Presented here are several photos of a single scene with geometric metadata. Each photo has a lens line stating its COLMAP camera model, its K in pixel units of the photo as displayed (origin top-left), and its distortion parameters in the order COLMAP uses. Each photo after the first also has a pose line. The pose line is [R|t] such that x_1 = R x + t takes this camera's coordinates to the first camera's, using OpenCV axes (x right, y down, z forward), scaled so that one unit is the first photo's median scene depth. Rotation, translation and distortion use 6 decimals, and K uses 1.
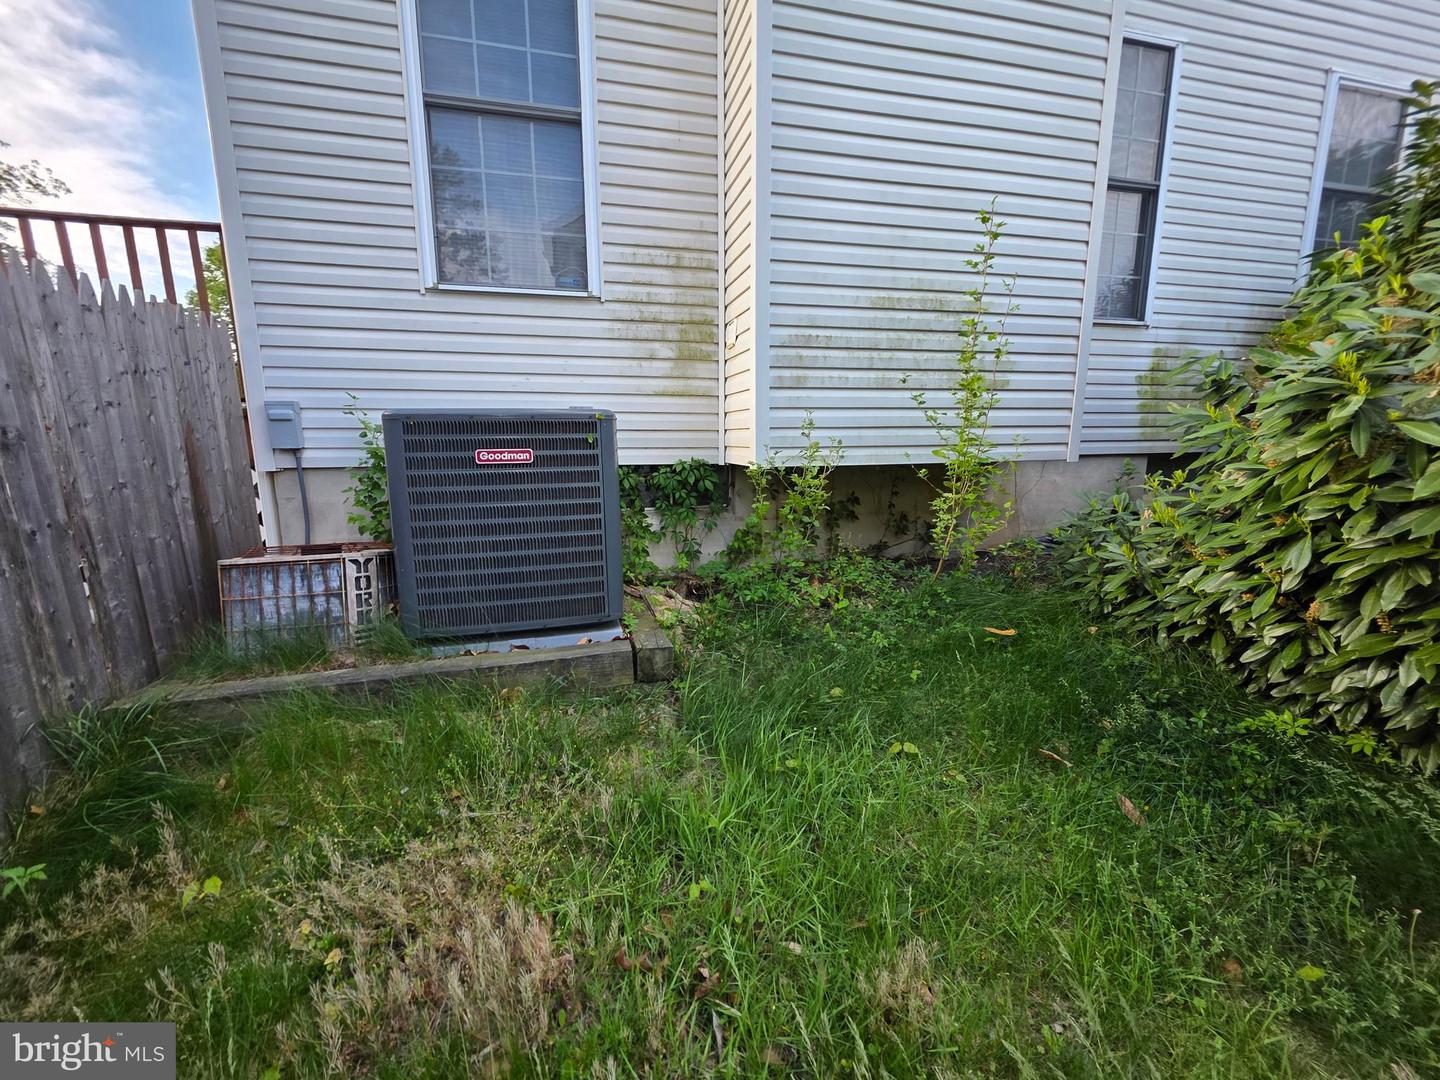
lens RADIAL K [[582.3, 0, 720.3], [0, 582.3, 540.0], [0, 0, 1]] dist [0.000976, 0.001207]
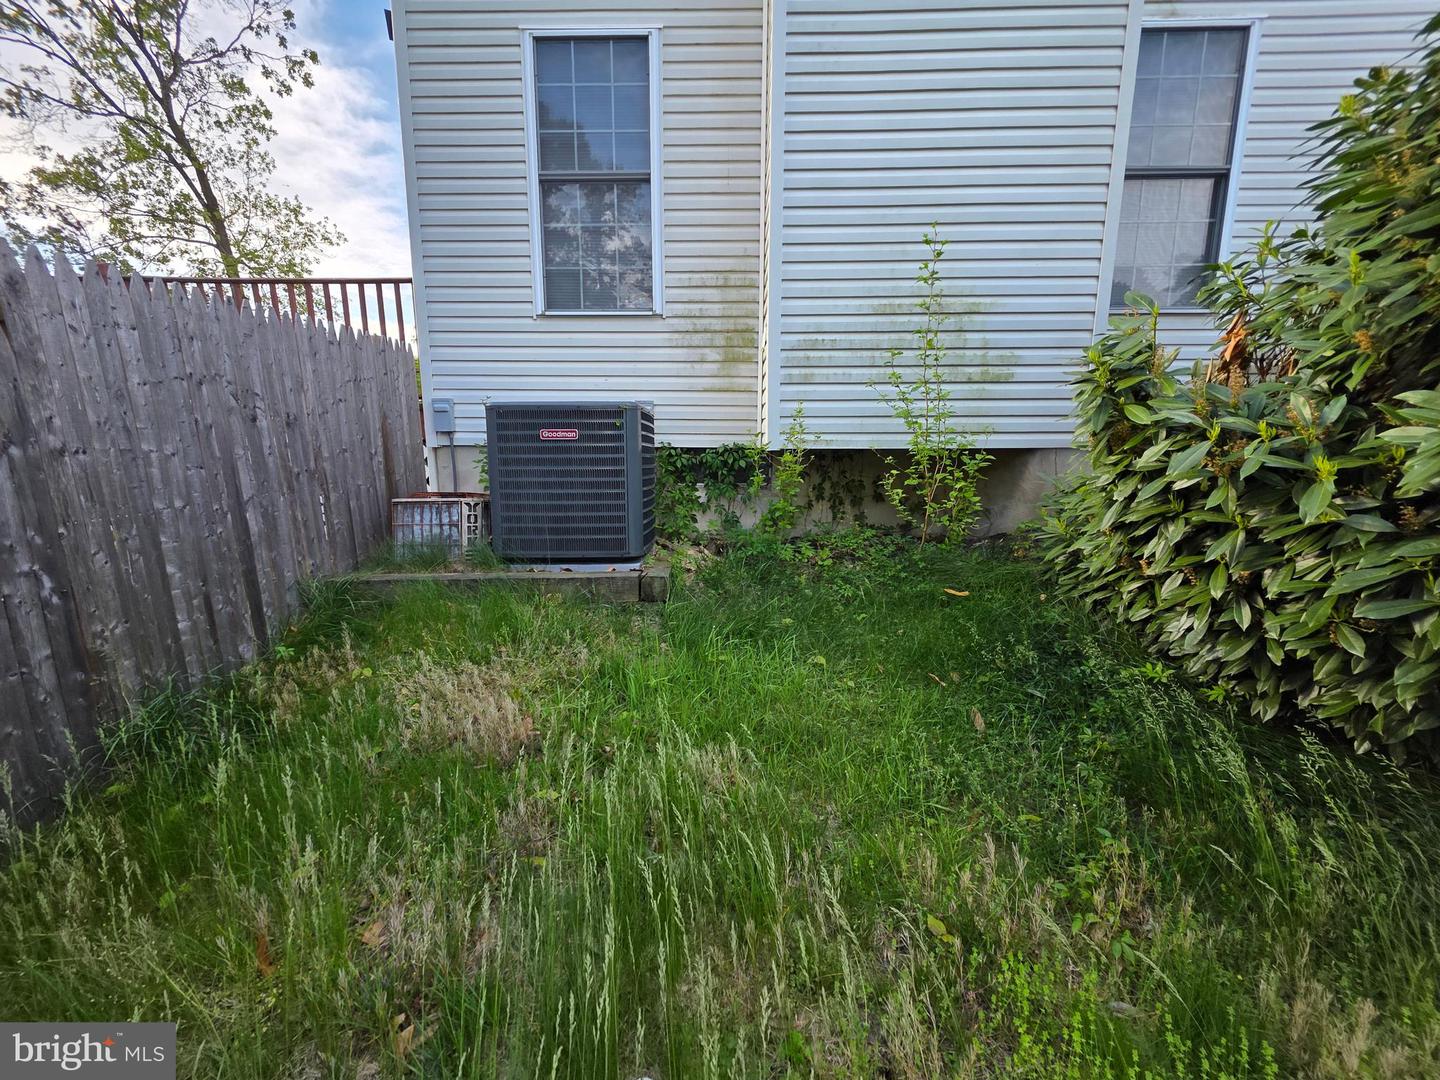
lens RADIAL K [[582.3, 0, 720.1], [0, 582.3, 541.3], [0, 0, 1]] dist [0.000976, 0.001207]
pose [[0.965545, 0.053386, -0.254701, 0.300080], [-0.051824, 0.998574, 0.012844, 0.061386], [0.255024, 0.000799, 0.966934, -0.220271]]
